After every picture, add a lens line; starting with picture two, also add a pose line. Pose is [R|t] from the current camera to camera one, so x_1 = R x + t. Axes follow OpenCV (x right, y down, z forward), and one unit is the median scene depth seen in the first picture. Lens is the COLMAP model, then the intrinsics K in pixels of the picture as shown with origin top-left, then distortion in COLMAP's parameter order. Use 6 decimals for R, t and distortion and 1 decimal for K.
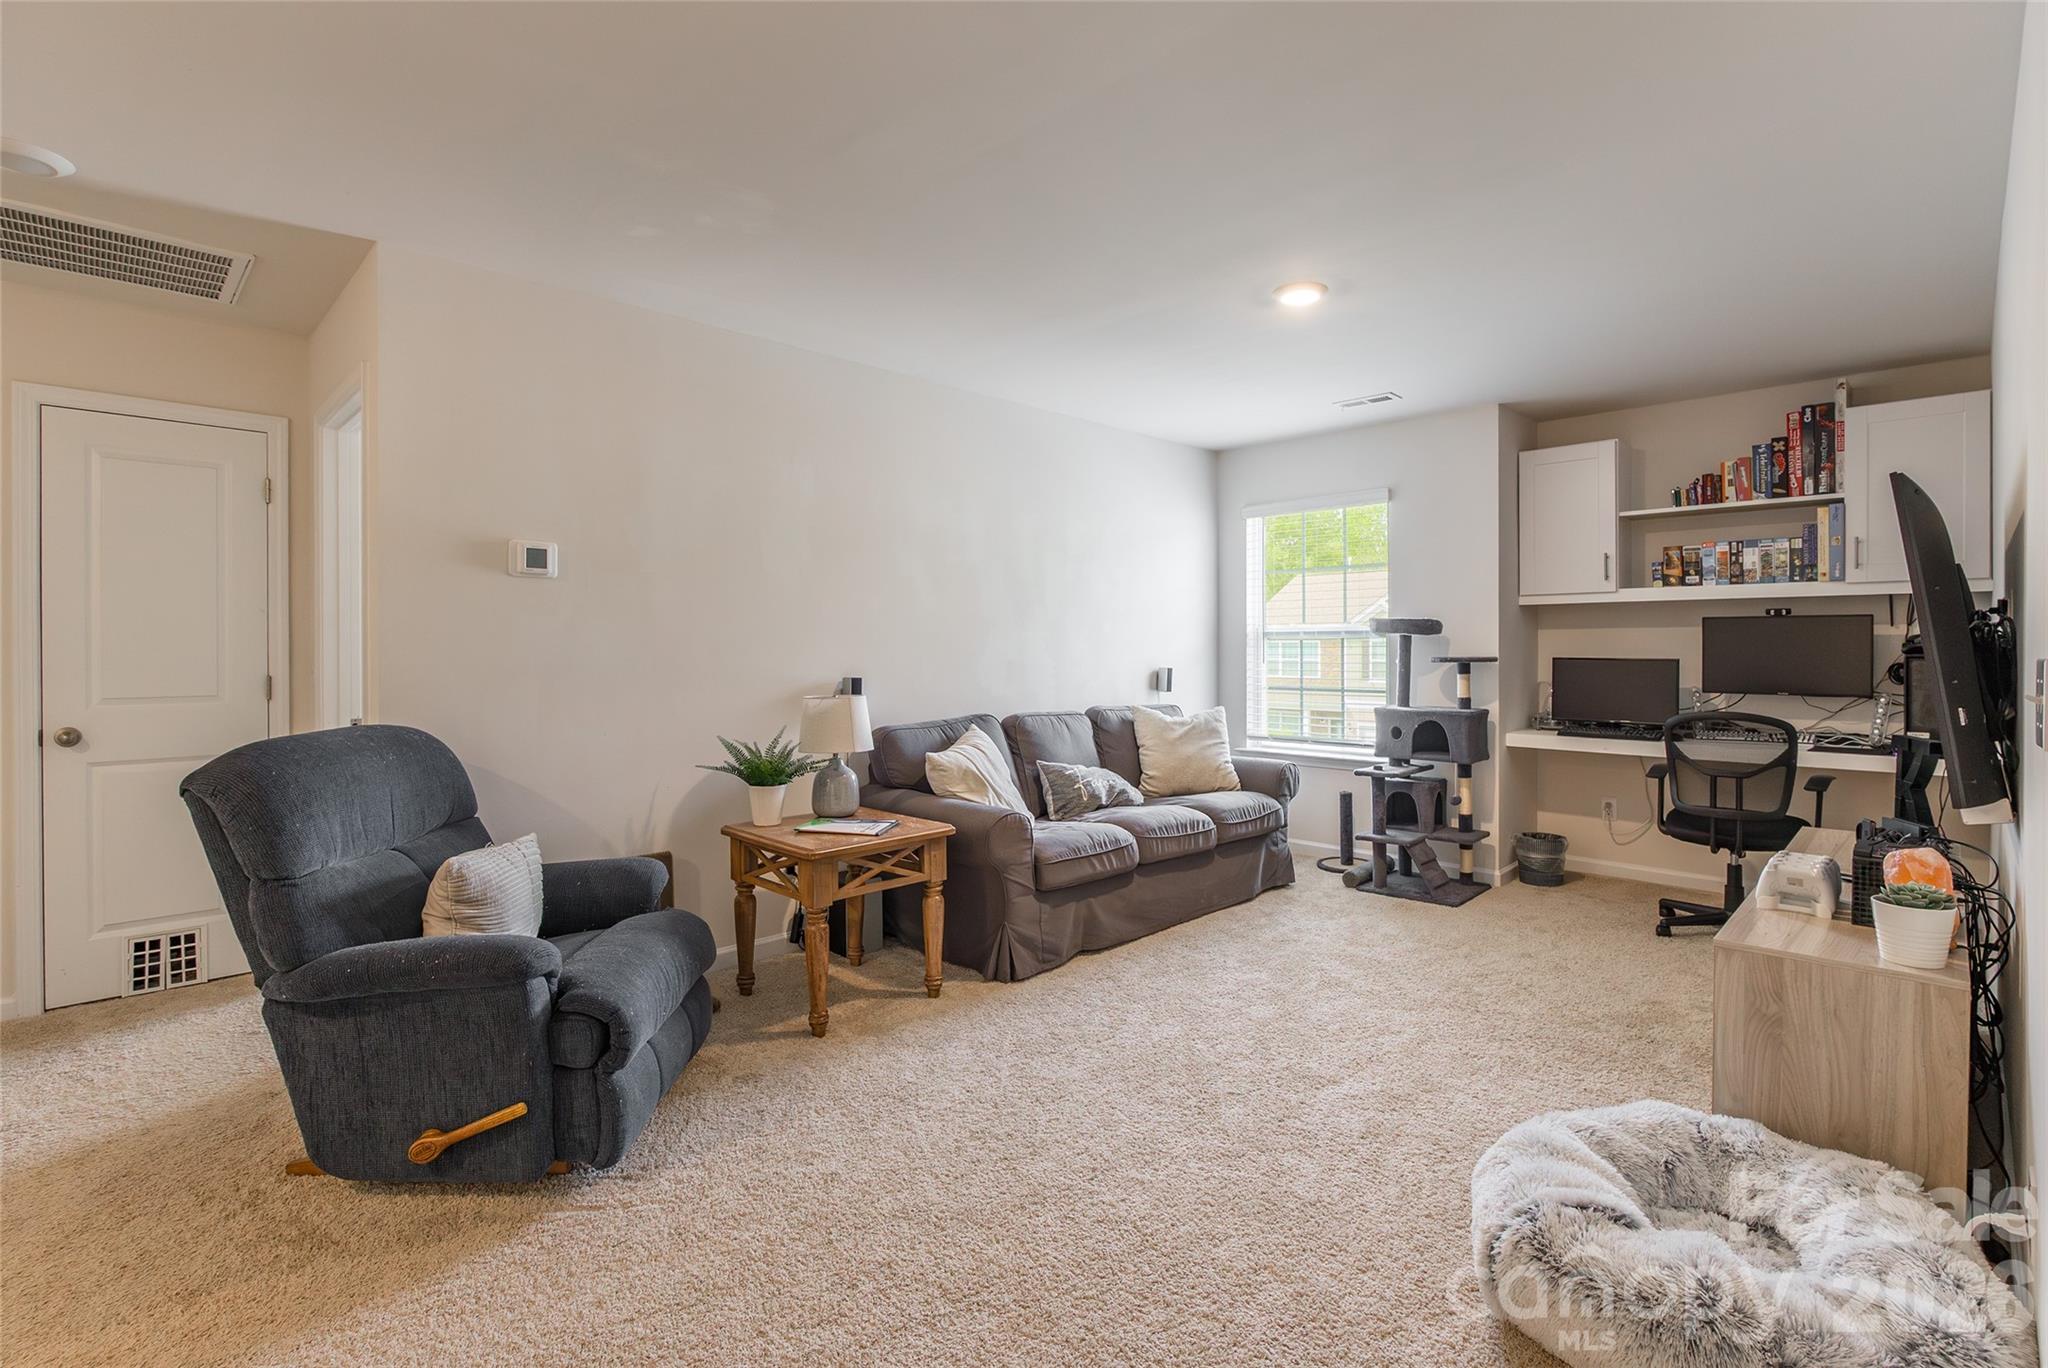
lens RADIAL K [[936.0, 0, 1005.0], [0, 936.0, 647.4], [0, 0, 1]] dist [-0.000821, 0.000812]
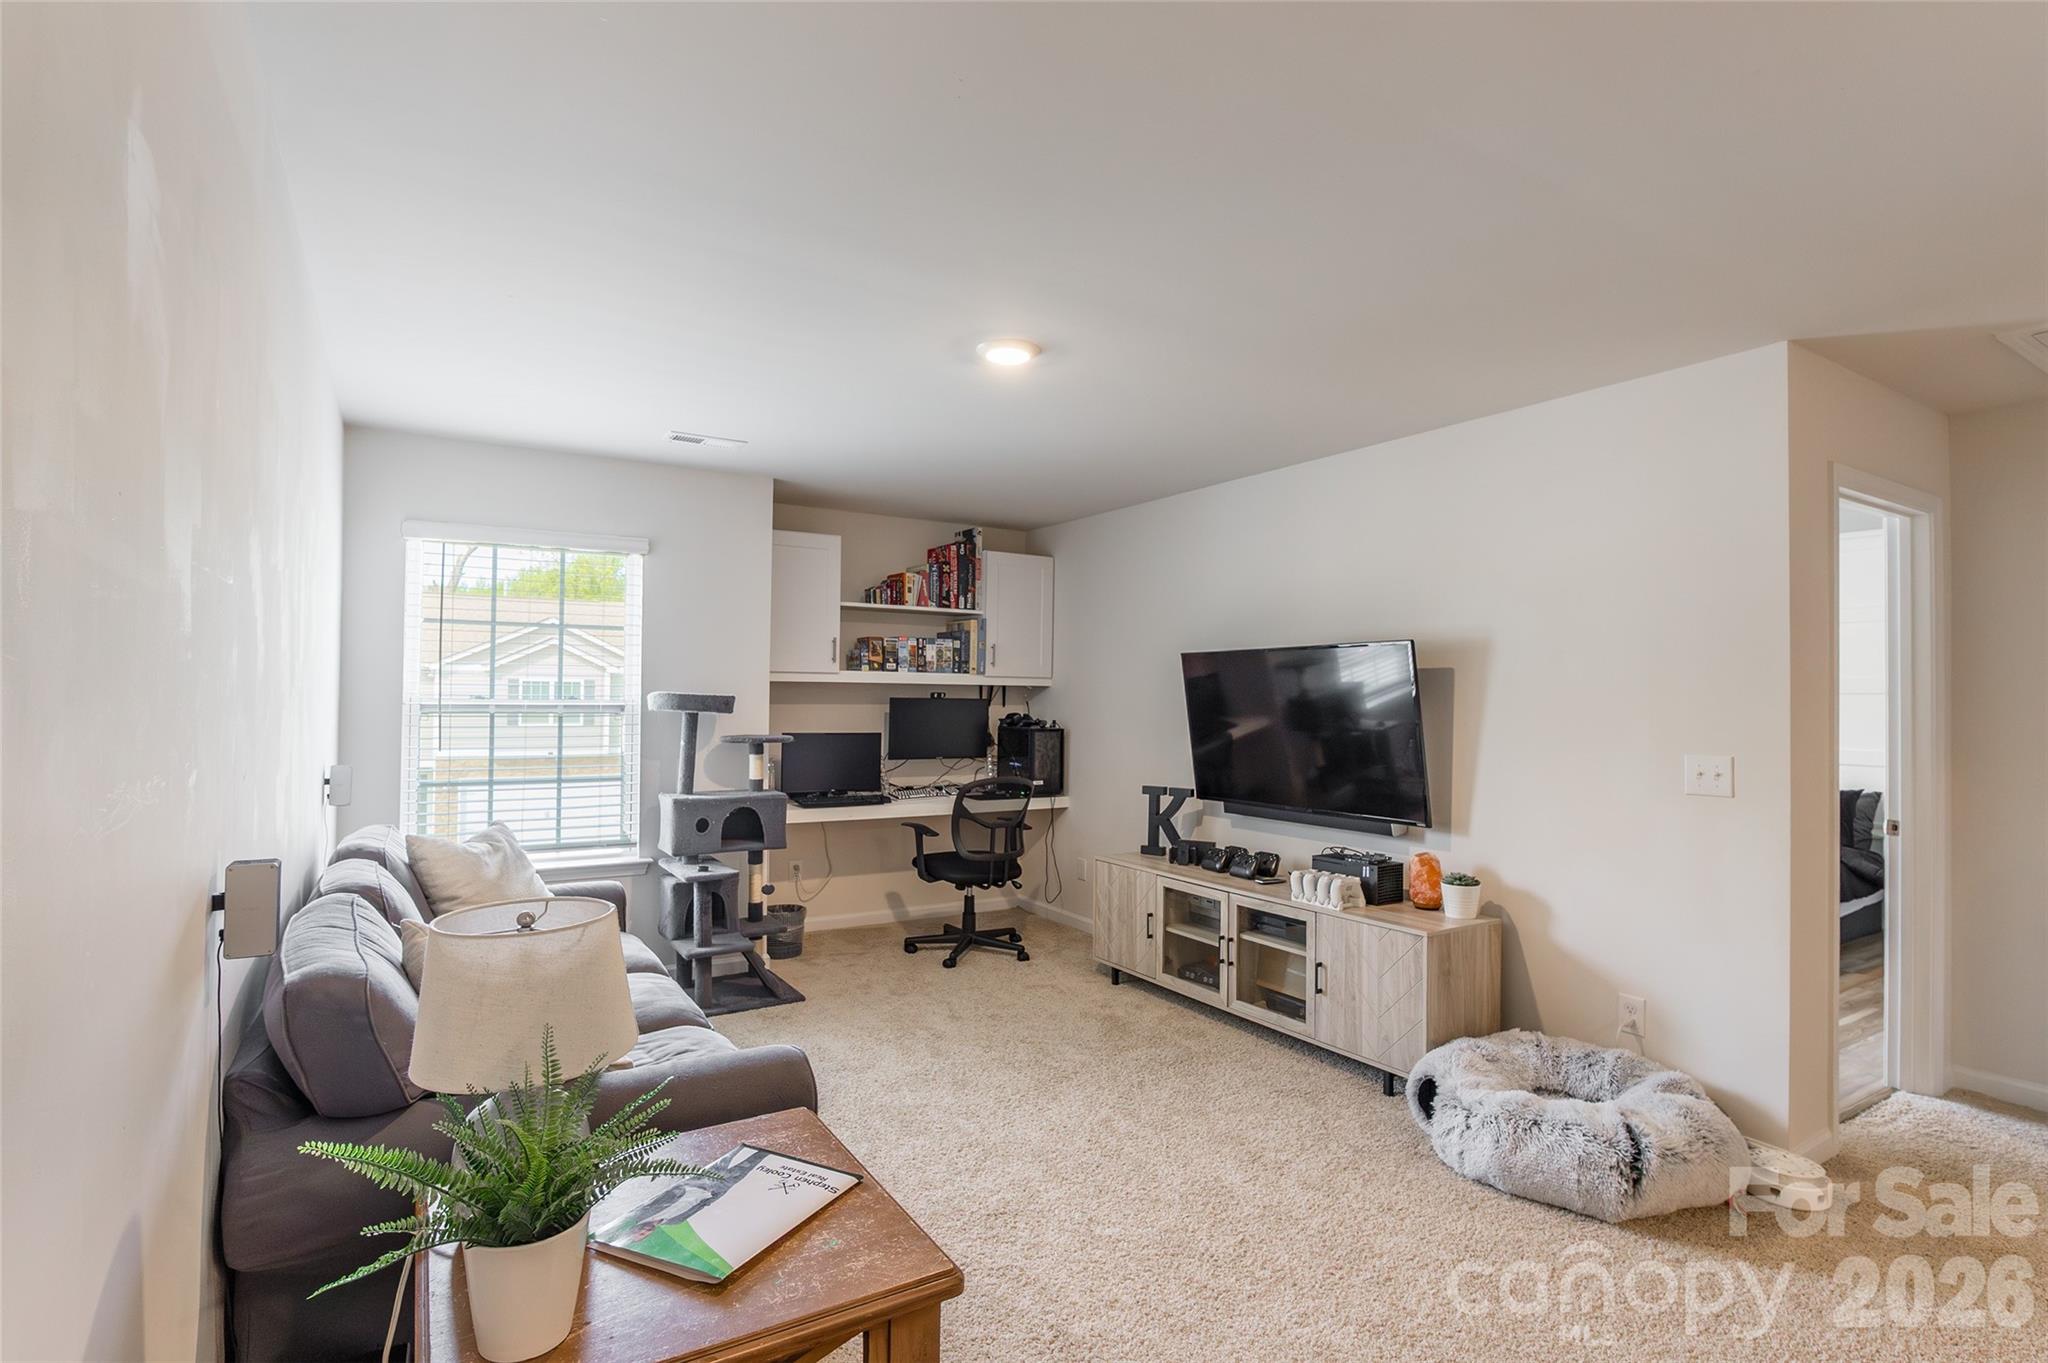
lens RADIAL K [[936.0, 0, 1022.5], [0, 936.0, 691.0], [0, 0, 1]] dist [-0.000821, 0.000812]
pose [[0.251527, 0.012006, 0.967776, -0.397964], [-0.004524, 0.999927, -0.011229, -0.029125], [-0.967840, -0.001554, 0.251563, 0.553239]]
